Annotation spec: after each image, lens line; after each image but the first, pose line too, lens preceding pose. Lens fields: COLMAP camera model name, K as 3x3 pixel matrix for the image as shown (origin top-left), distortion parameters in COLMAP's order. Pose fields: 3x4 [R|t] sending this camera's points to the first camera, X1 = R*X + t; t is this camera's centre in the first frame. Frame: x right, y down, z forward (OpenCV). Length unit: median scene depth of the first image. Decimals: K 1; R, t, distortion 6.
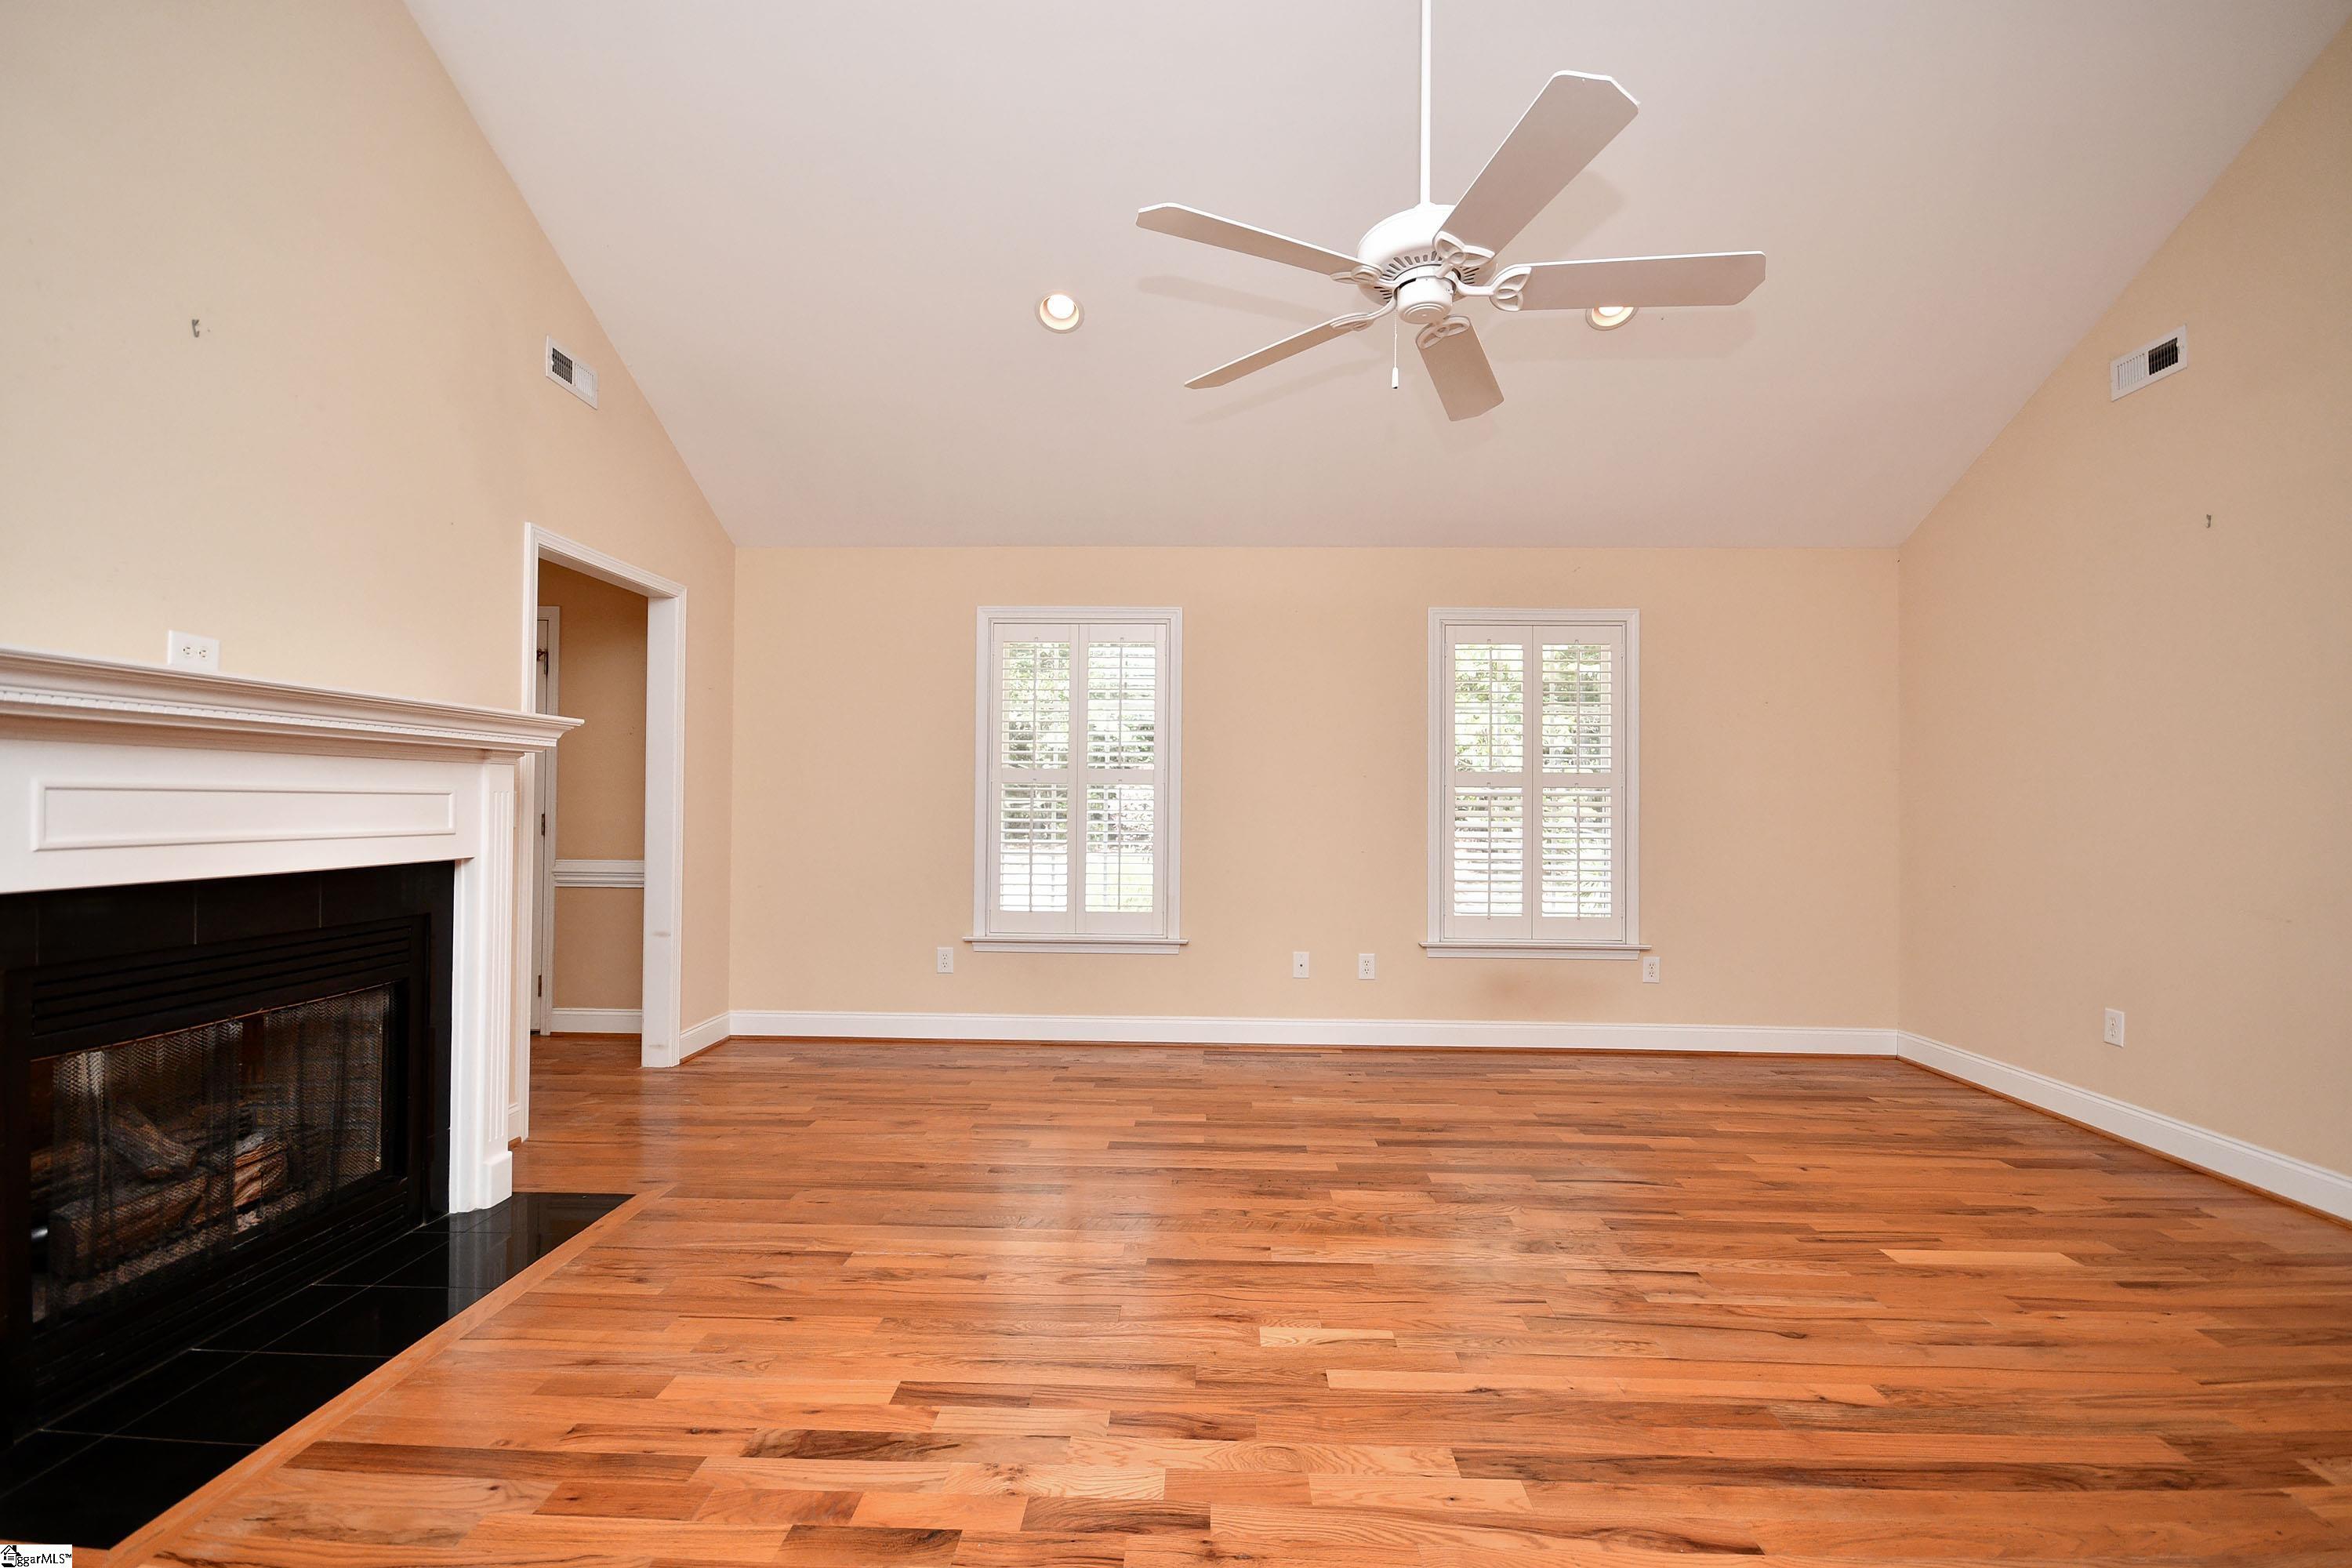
lens RADIAL K [[1037.1, 0, 1179.1], [0, 1037.1, 797.4], [0, 0, 1]] dist [-0.000016, -0.000148]
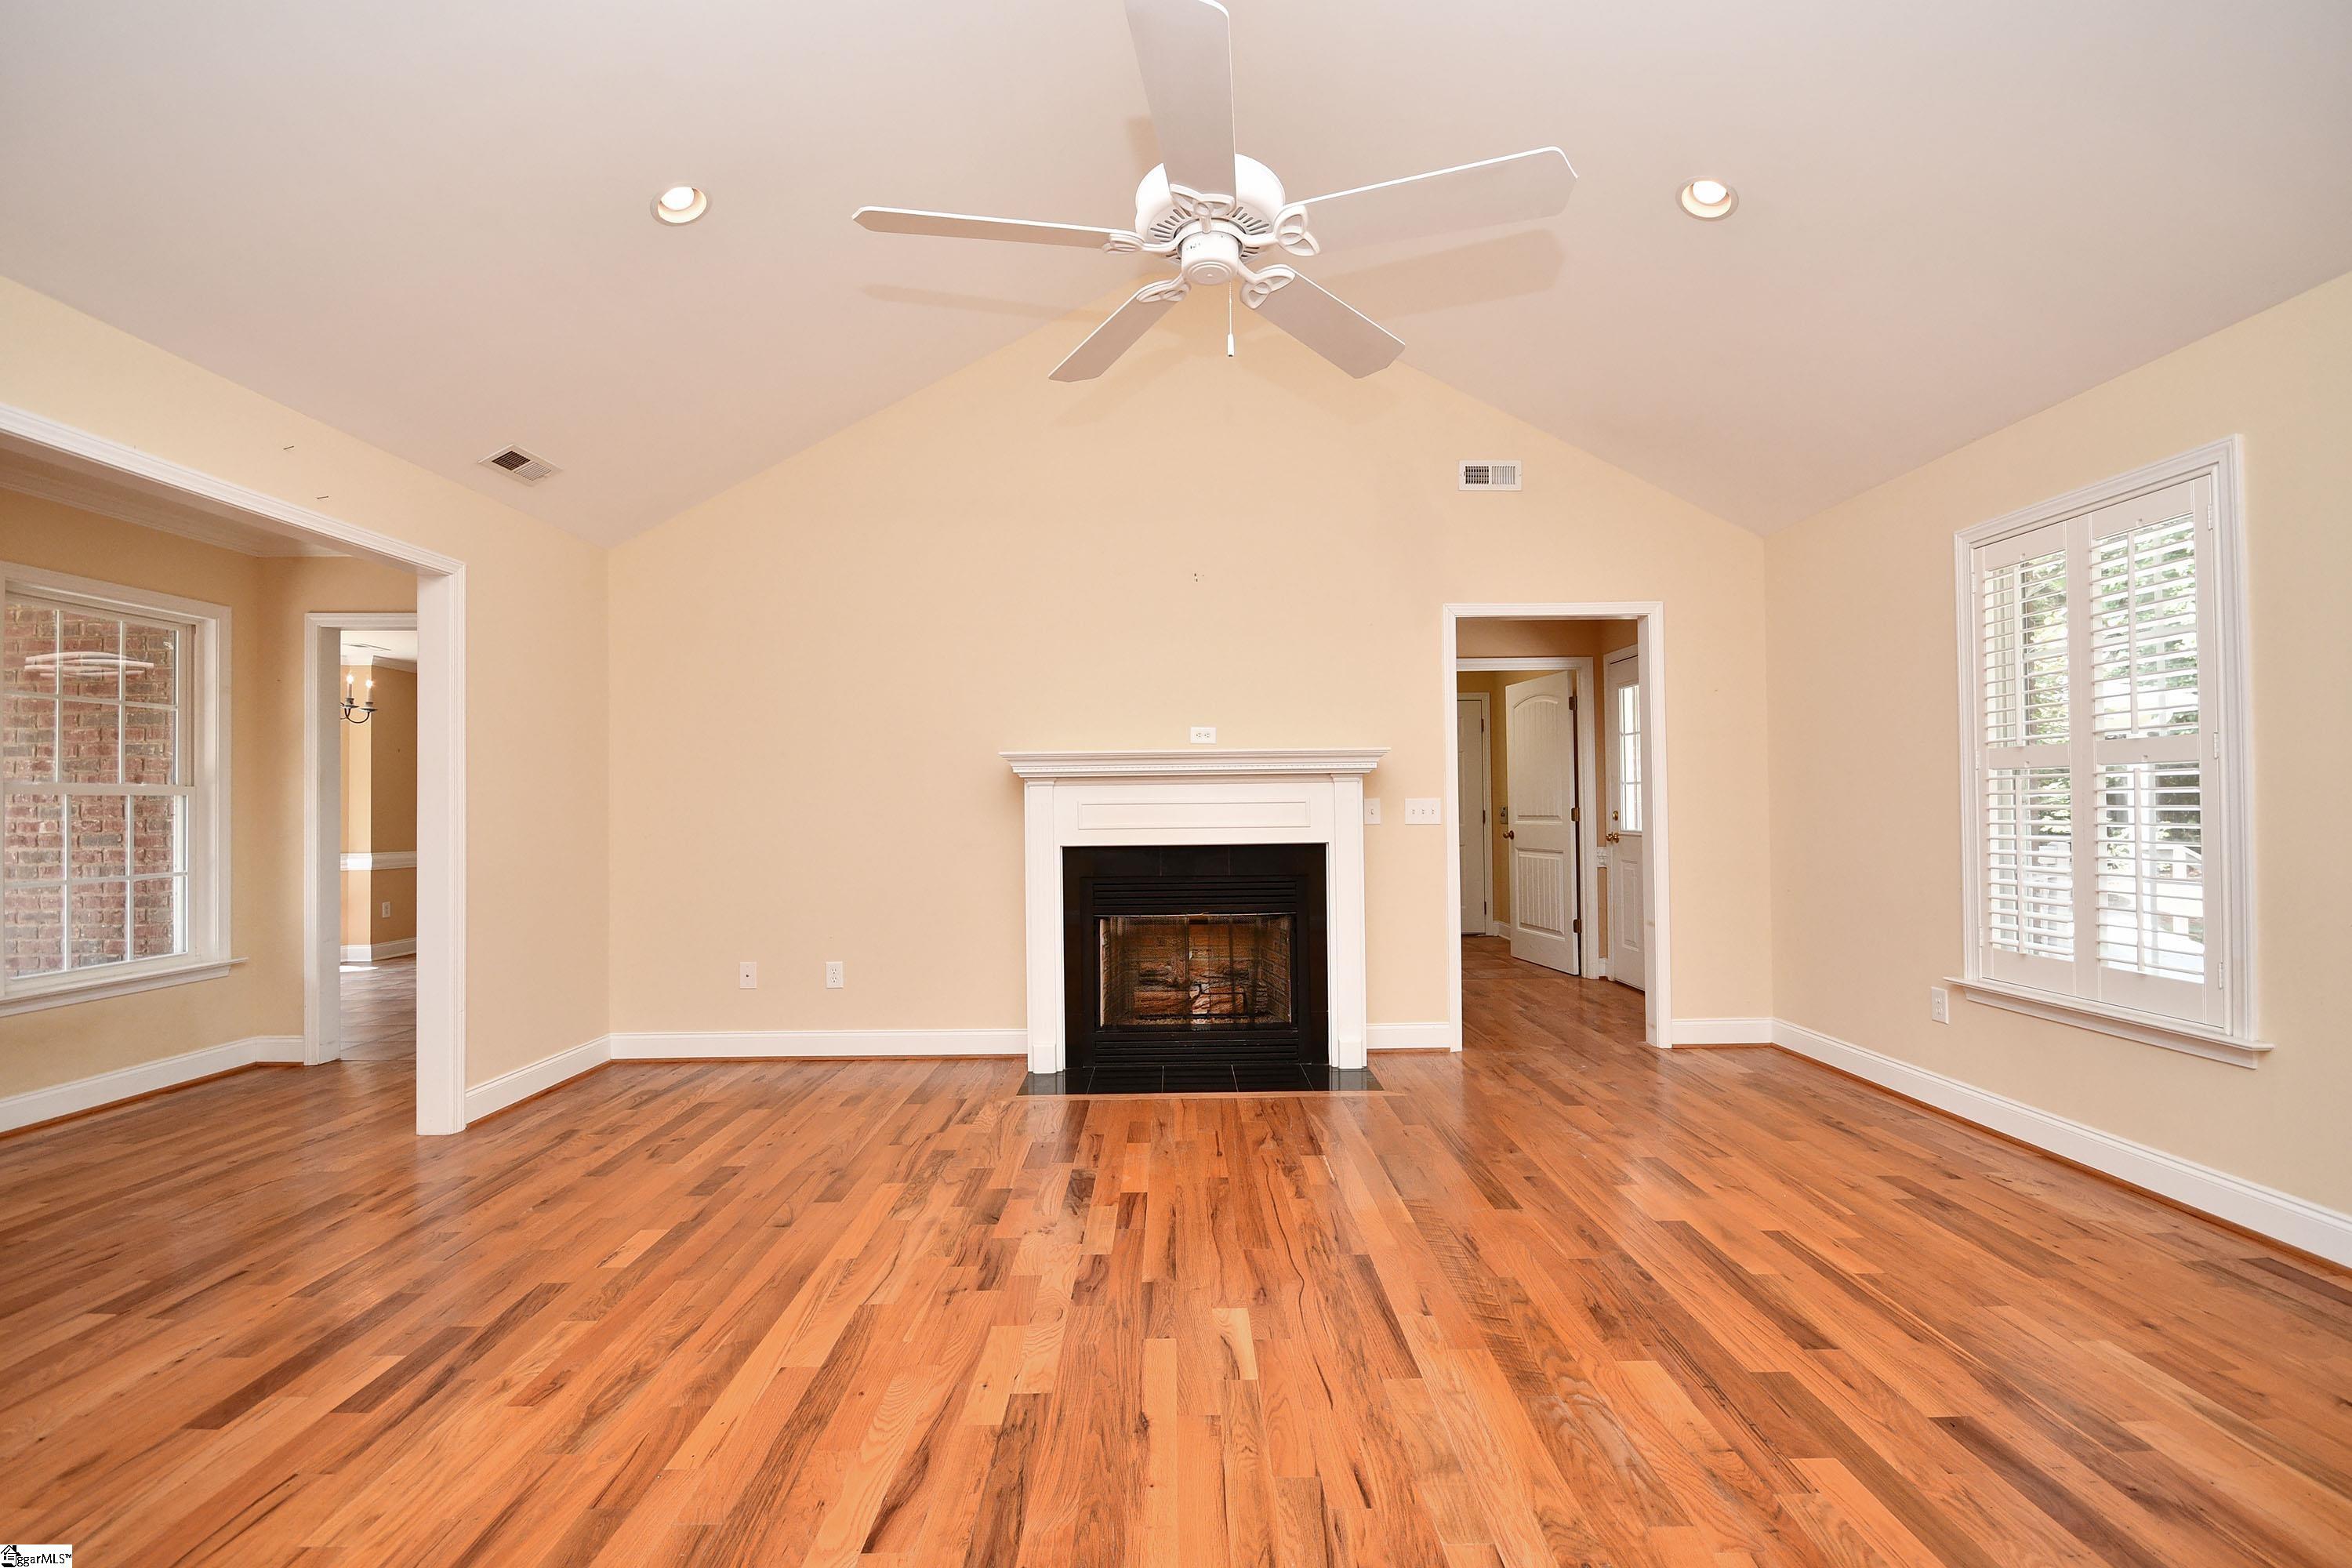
lens RADIAL K [[1037.1, 0, 1179.1], [0, 1037.1, 797.4], [0, 0, 1]] dist [-0.000016, -0.000148]
pose [[0.038275, -0.017996, -0.999105, 0.910290], [0.015786, 0.999724, -0.017403, 0.014724], [0.999143, -0.015105, 0.038548, 0.732564]]
